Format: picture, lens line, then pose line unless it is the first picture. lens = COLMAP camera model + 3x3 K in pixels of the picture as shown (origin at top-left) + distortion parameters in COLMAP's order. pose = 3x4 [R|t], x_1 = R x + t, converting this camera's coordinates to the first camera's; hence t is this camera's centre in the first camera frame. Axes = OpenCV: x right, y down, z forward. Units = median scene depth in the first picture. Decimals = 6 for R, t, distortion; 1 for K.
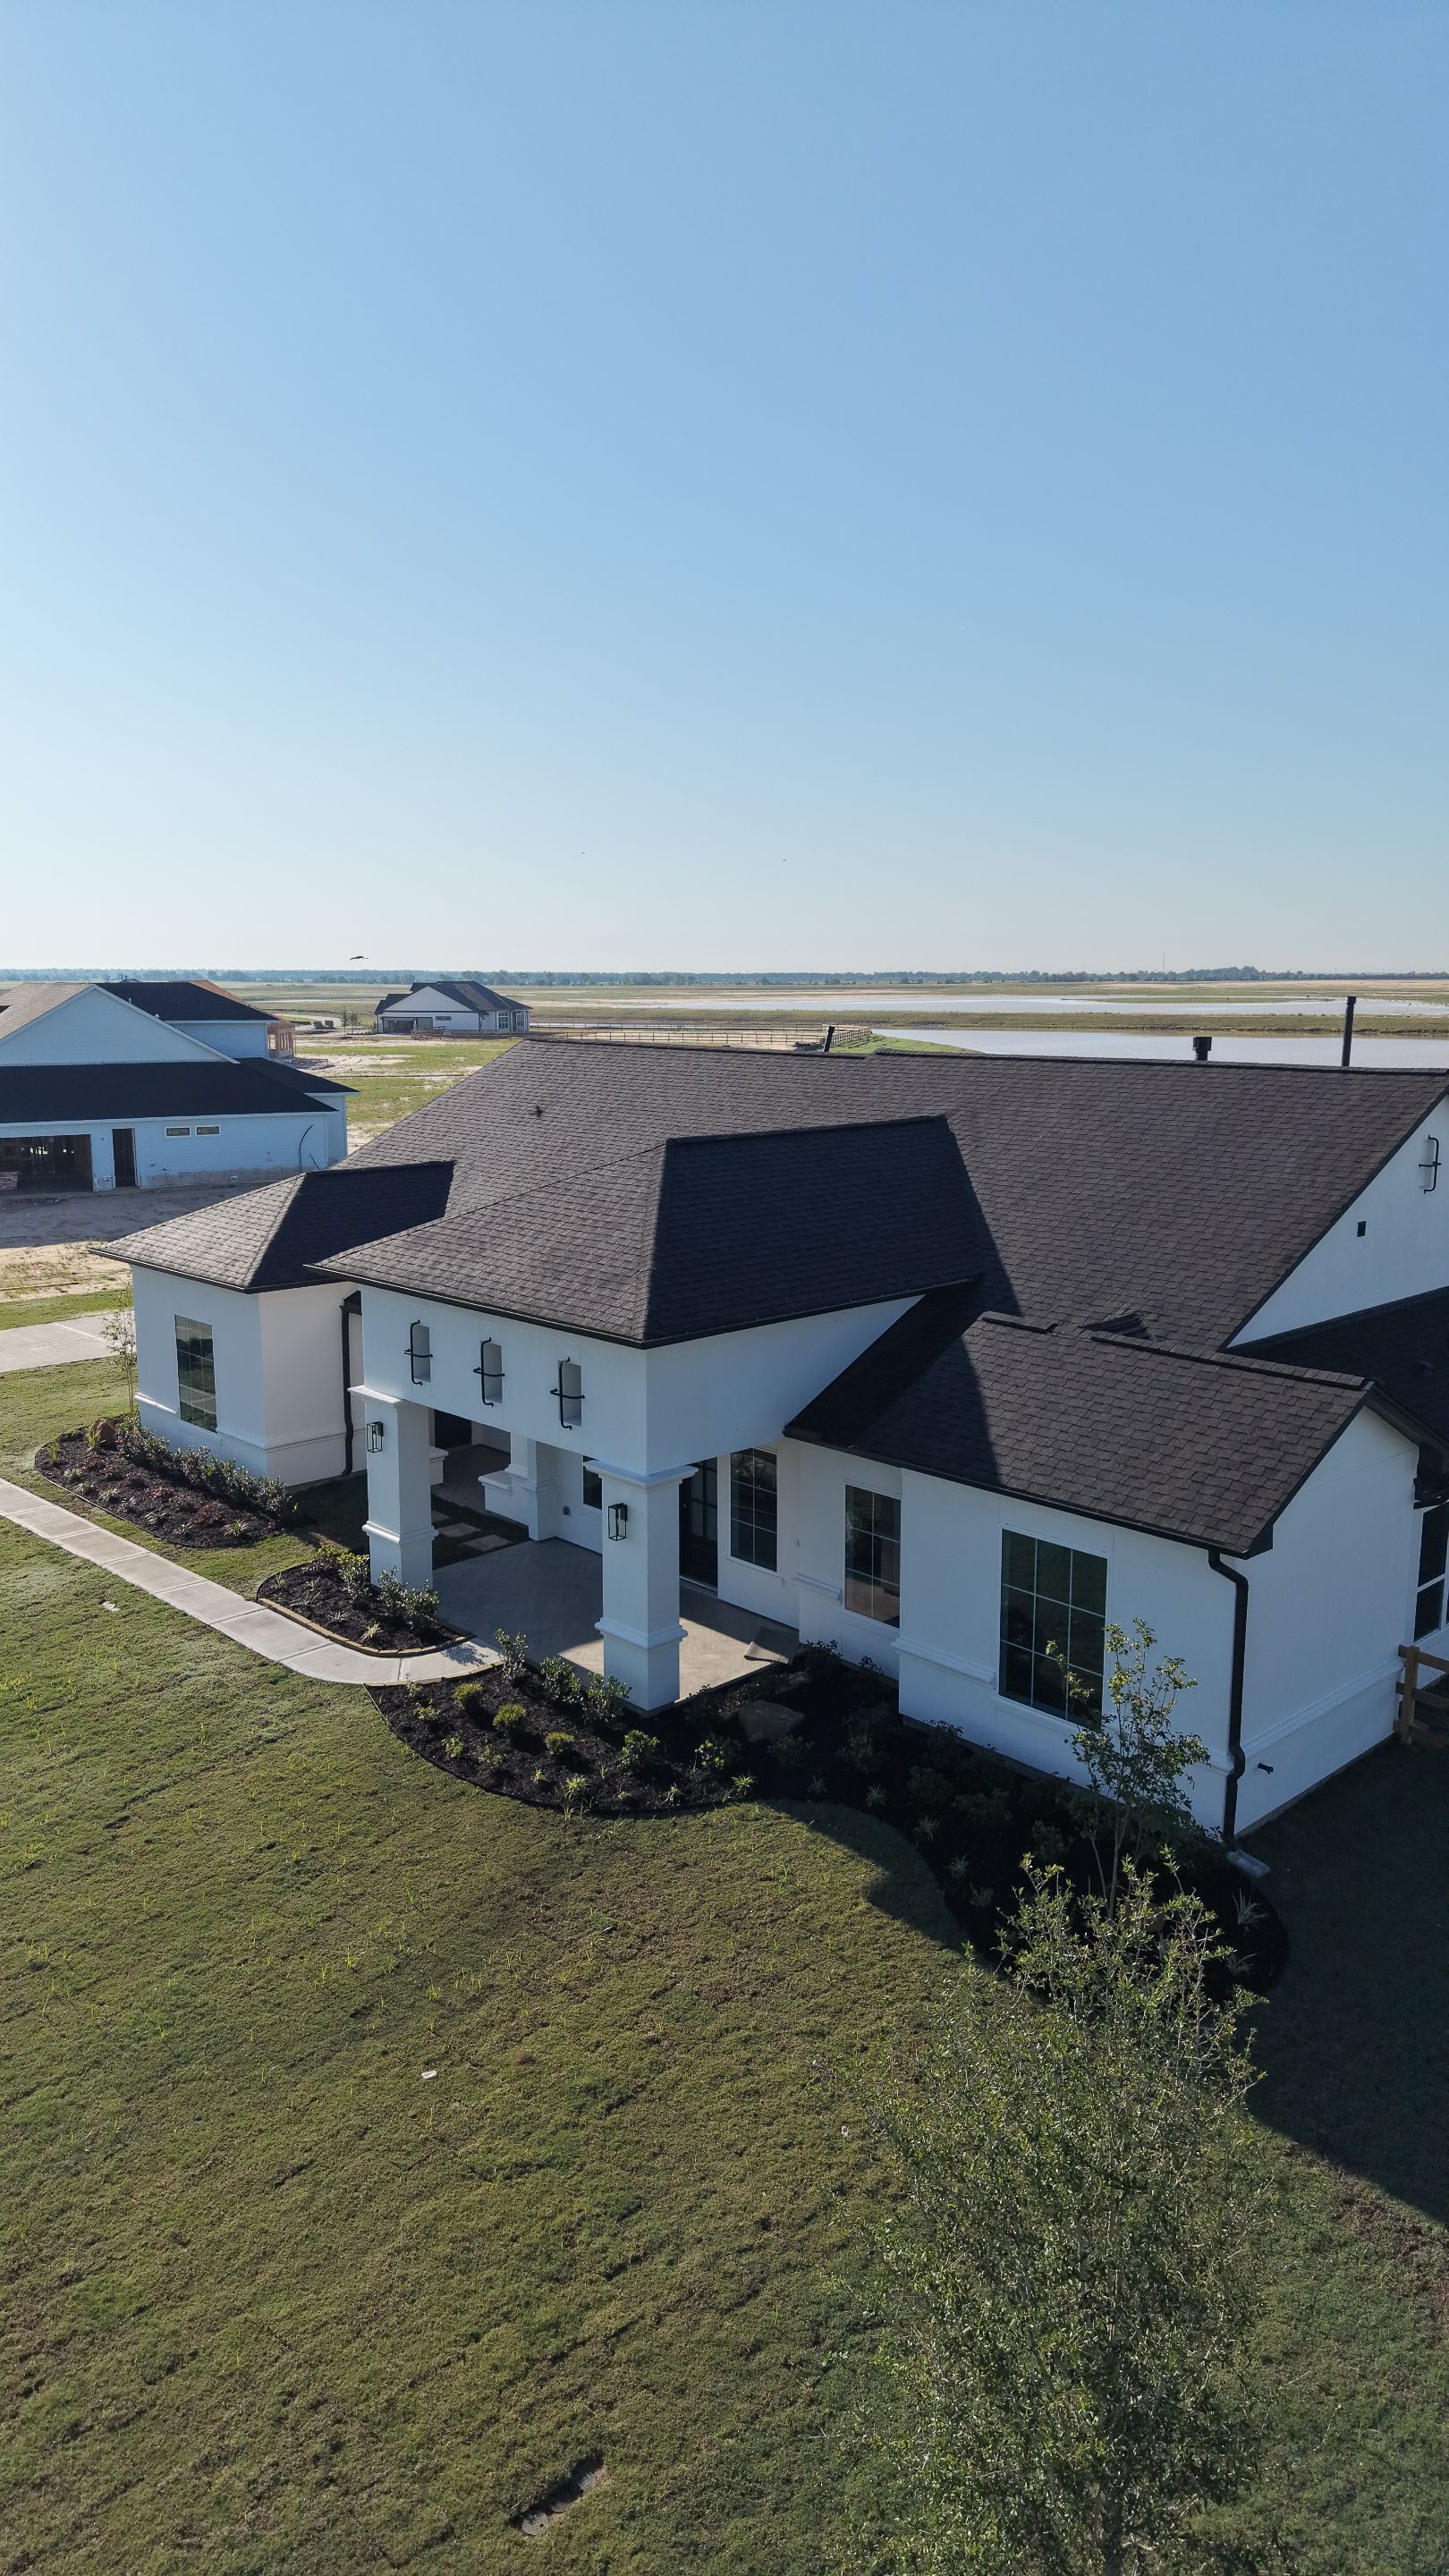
lens RADIAL K [[1726.7, 0, 718.5], [0, 1726.7, 1285.6], [0, 0, 1]] dist [0.021962, -0.025858]
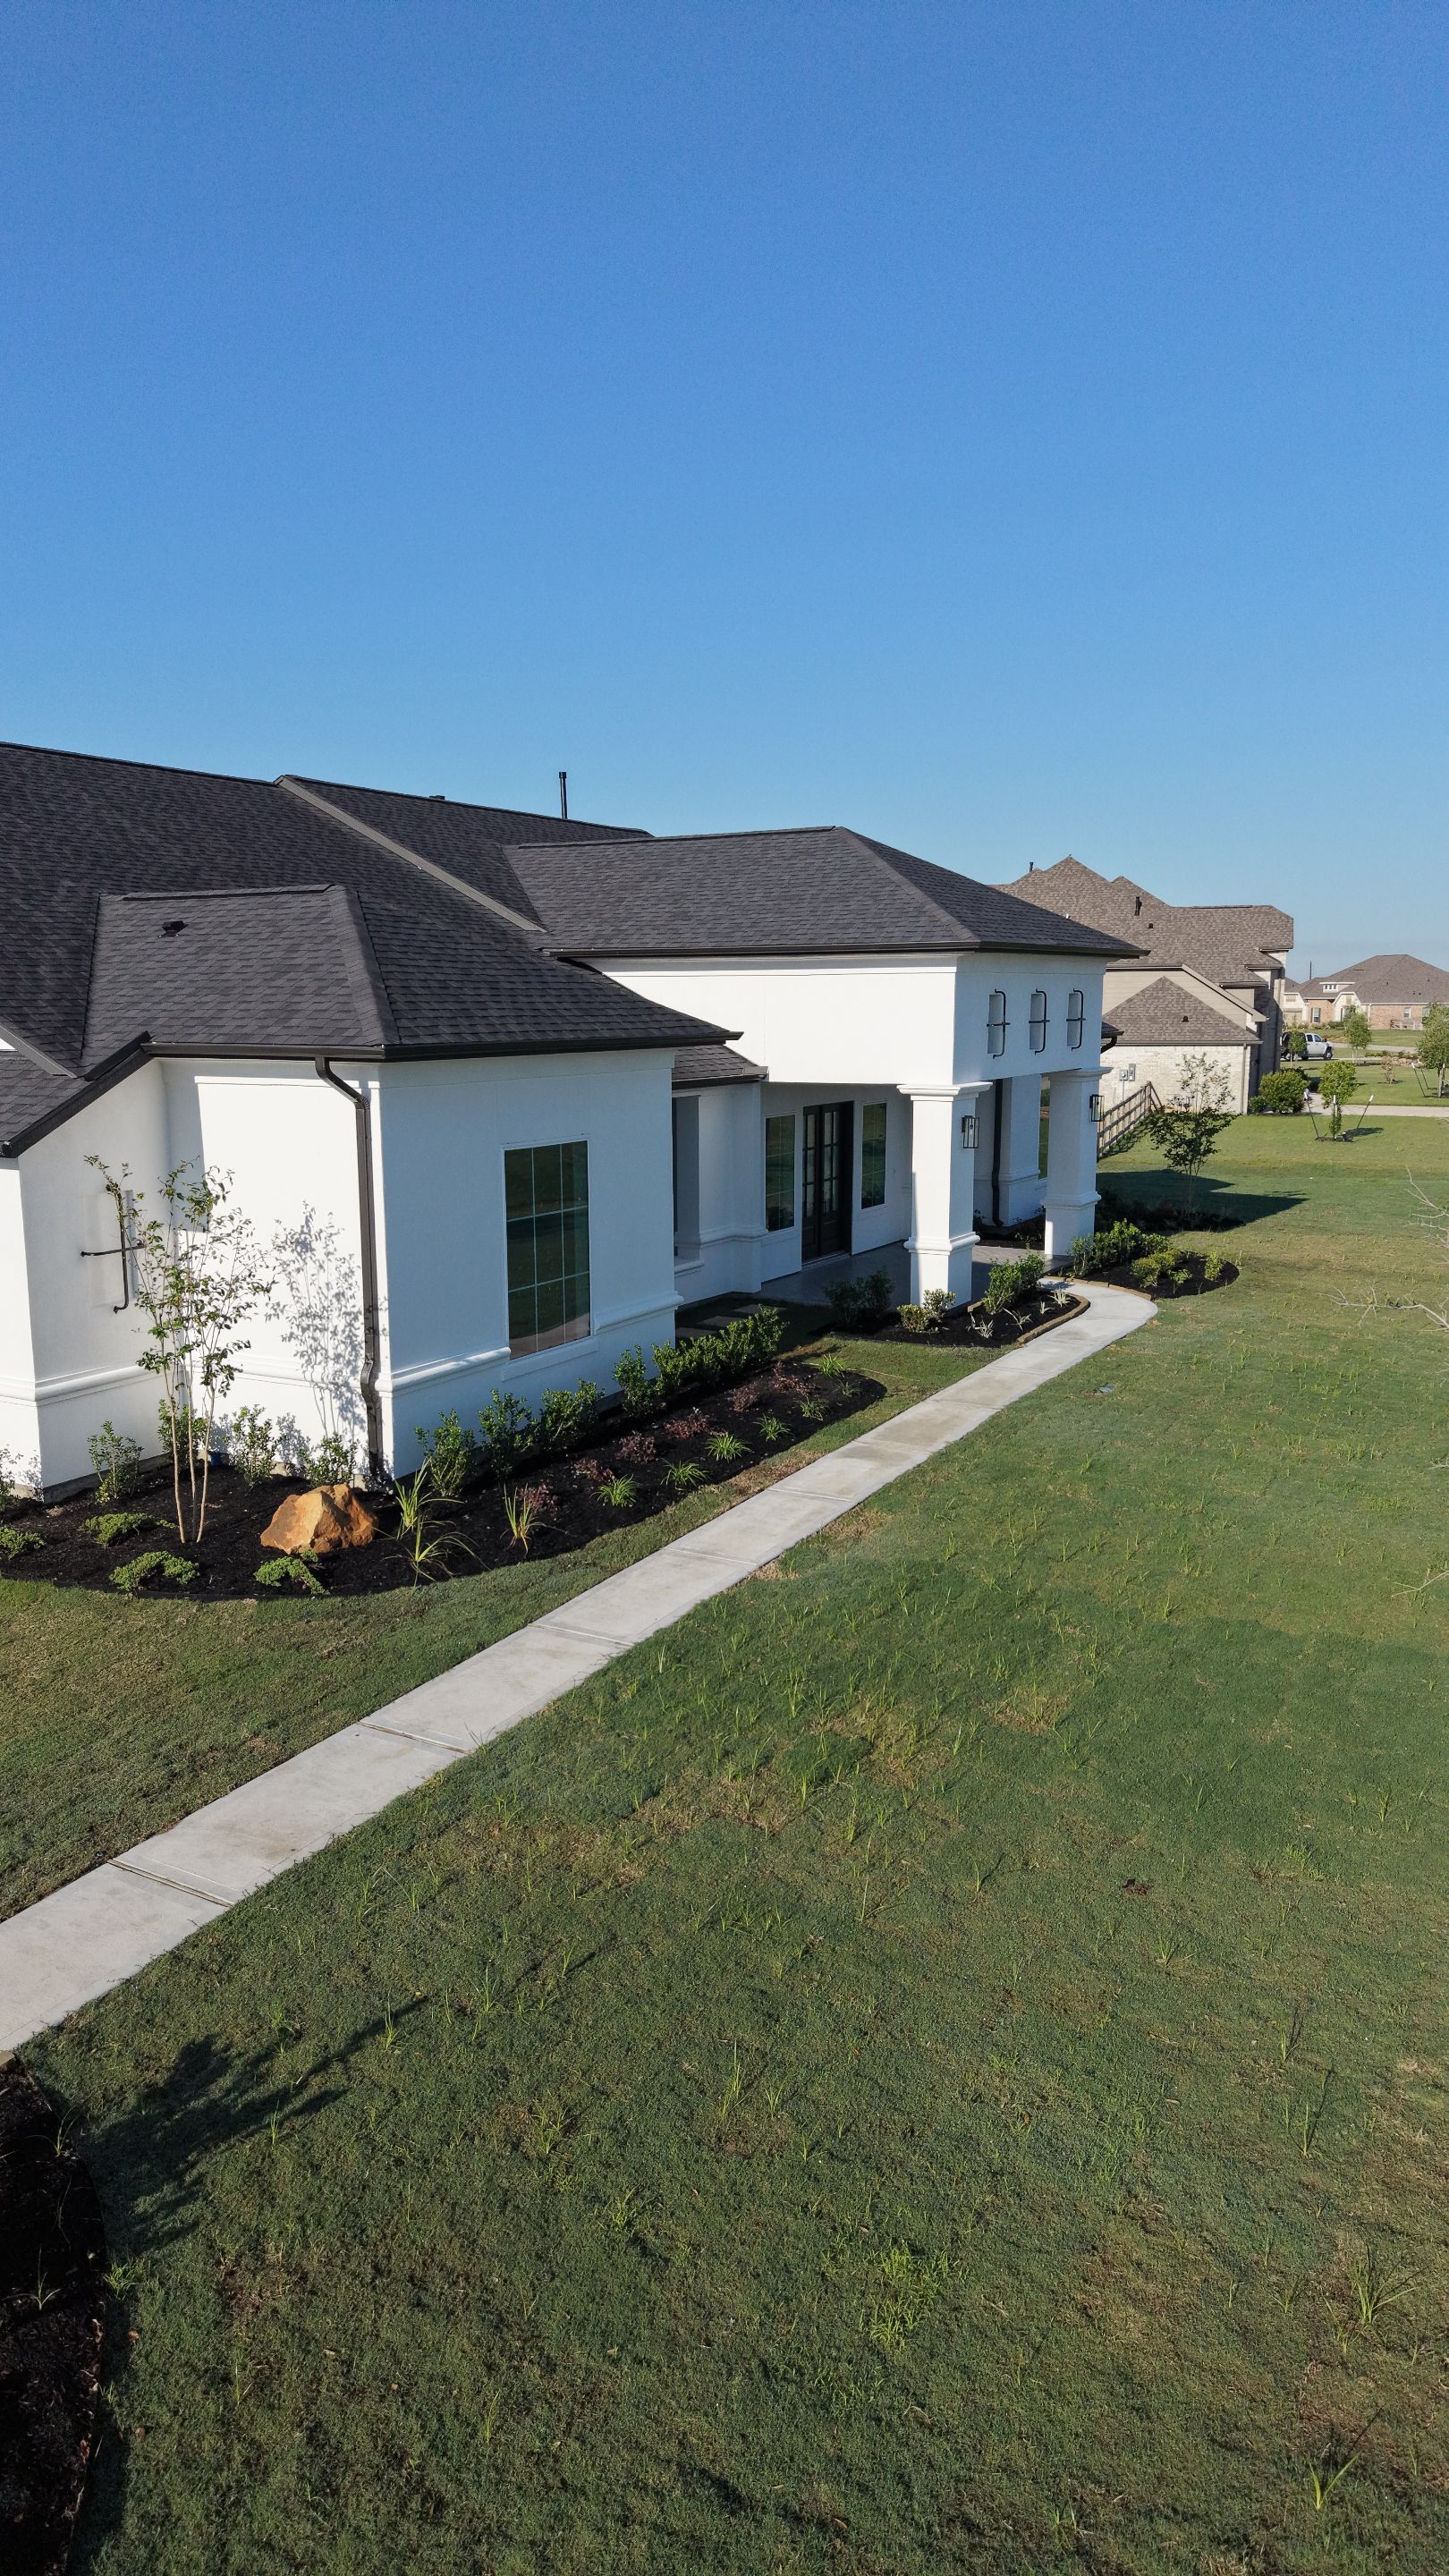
lens RADIAL K [[1714.1, 0, 719.7], [0, 1714.1, 1293.5], [0, 0, 1]] dist [0.082395, -0.137800]
pose [[-0.291924, -0.161140, 0.942770, -1.337506], [0.176508, 0.959698, 0.218688, -0.068122], [-0.940013, 0.230247, -0.251716, 1.777078]]
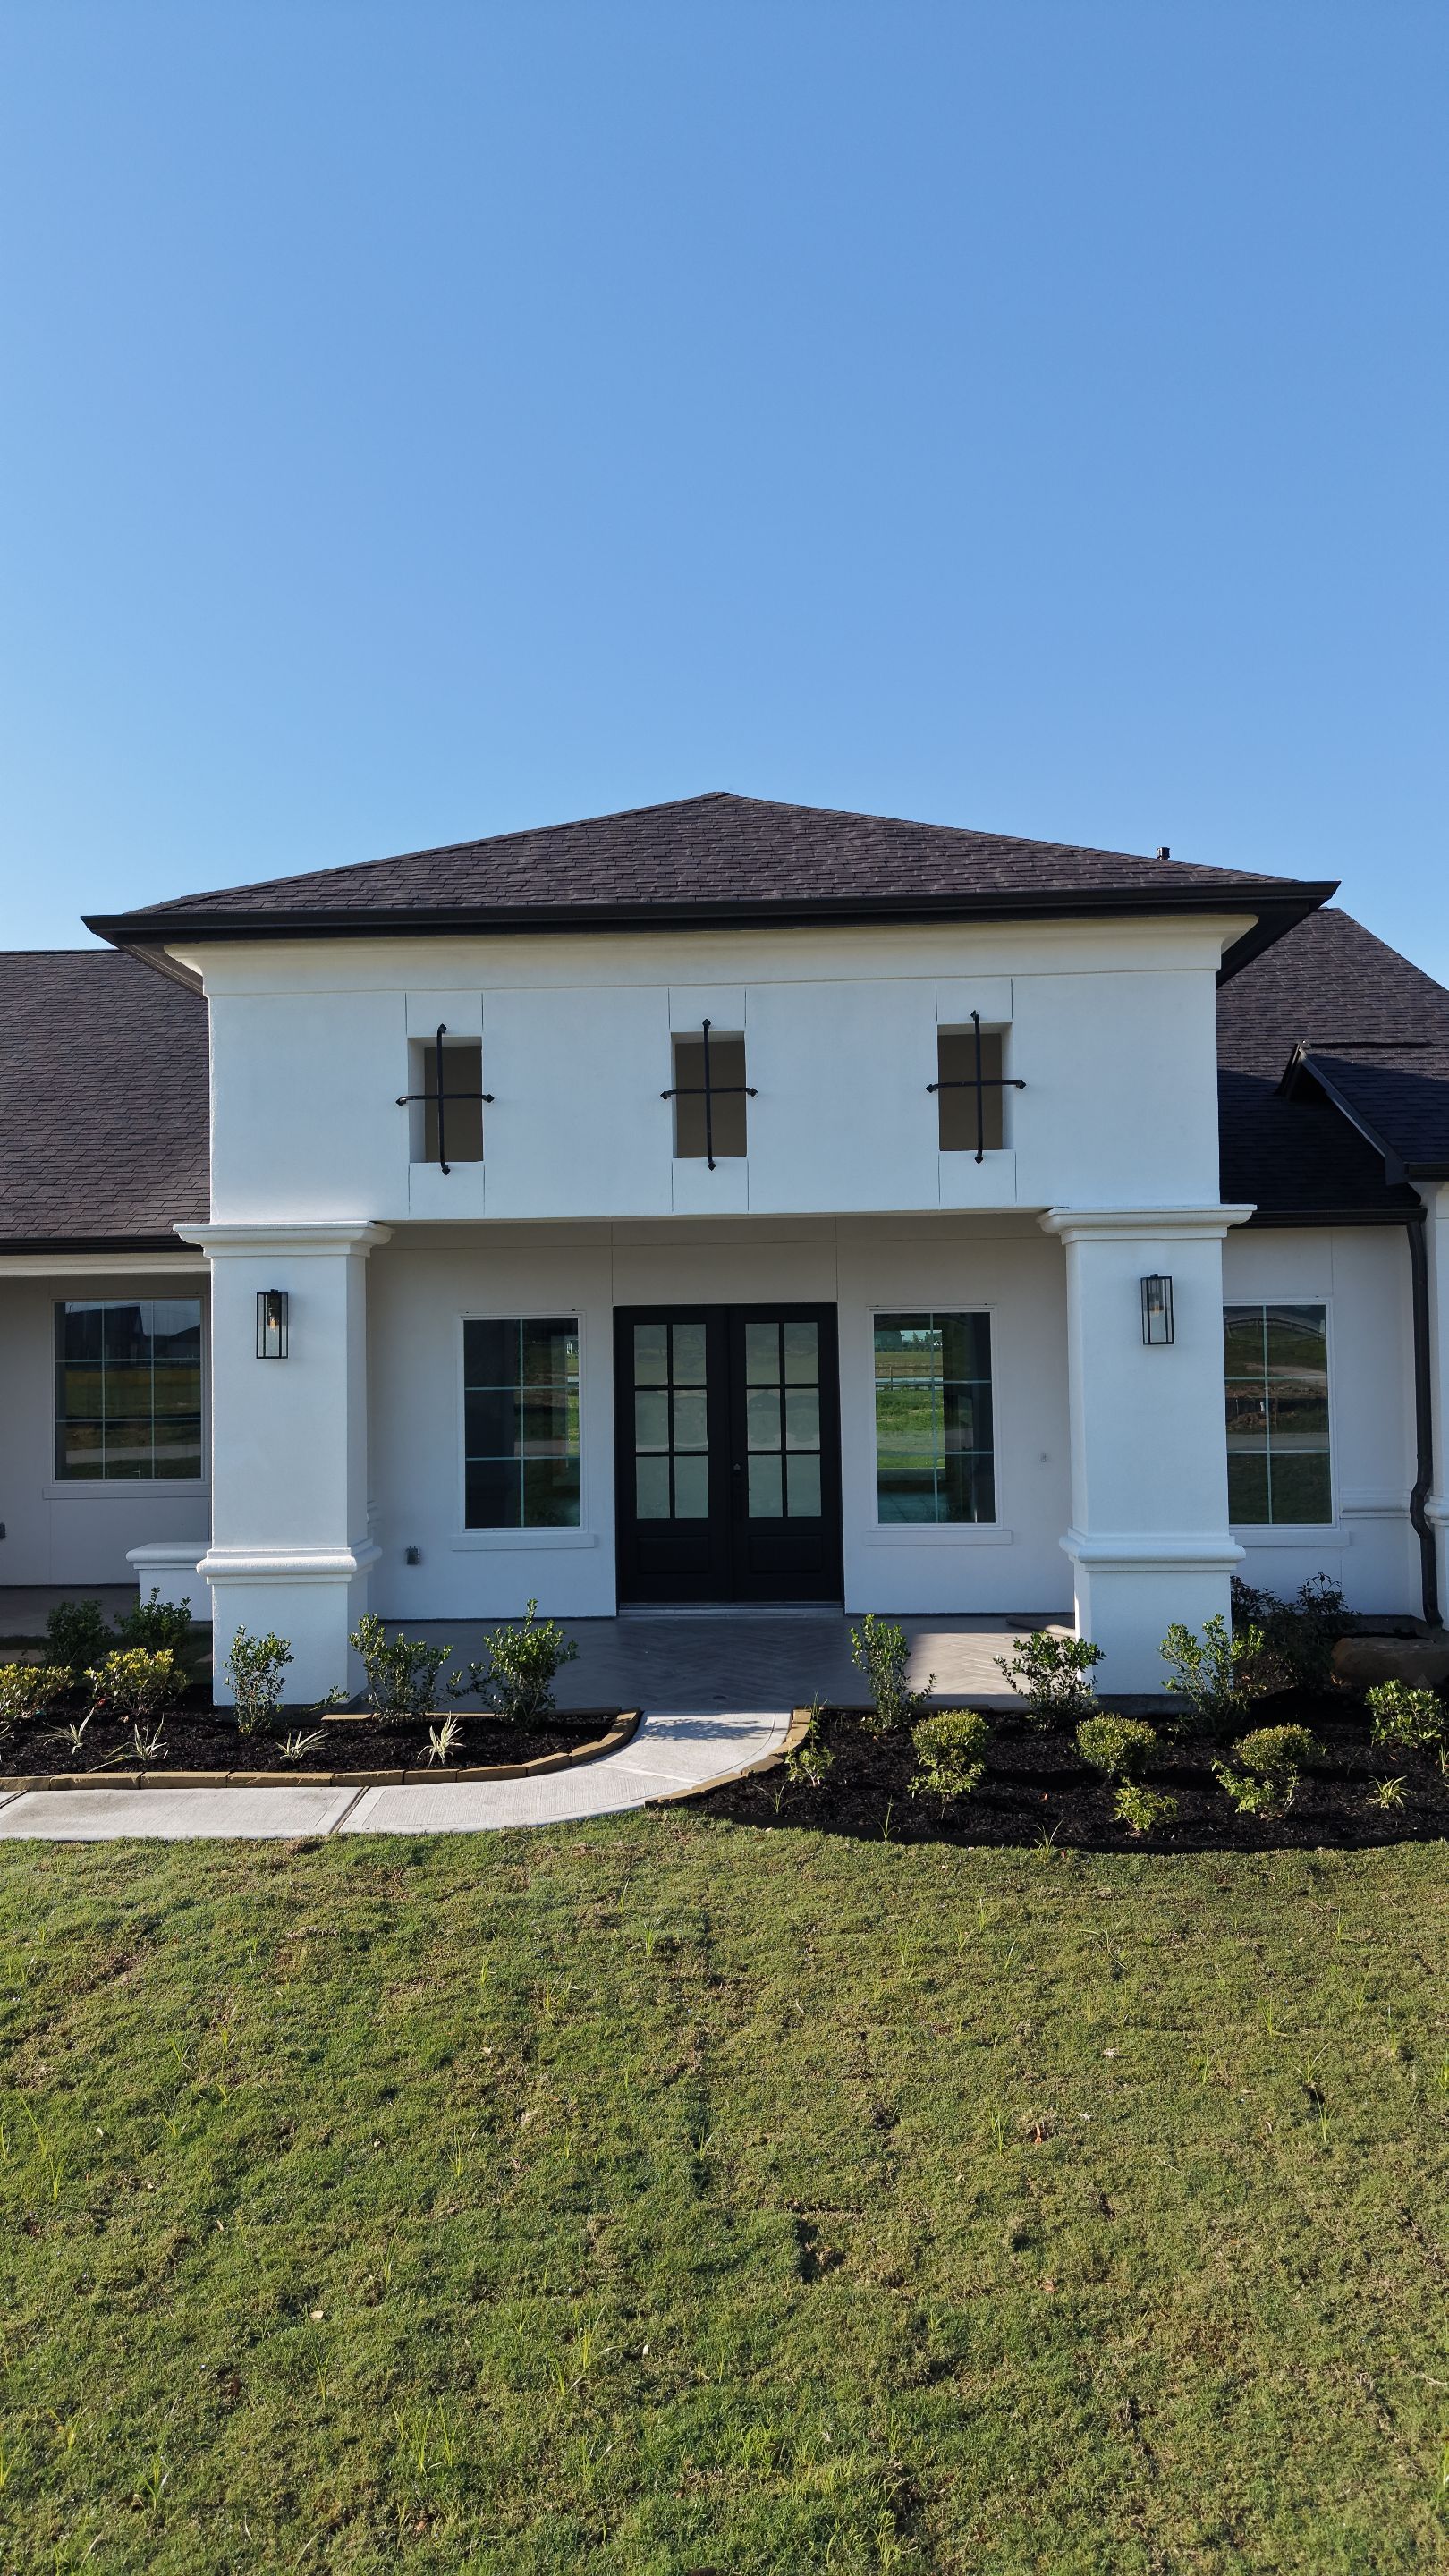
lens RADIAL K [[1731.4, 0, 717.7], [0, 1731.4, 1289.0], [0, 0, 1]] dist [0.026375, -0.028055]
pose [[0.713486, 0.008998, 0.700611, -0.545306], [0.141553, 0.977448, -0.156708, 0.209912], [-0.686221, 0.210983, 0.696122, 0.803899]]
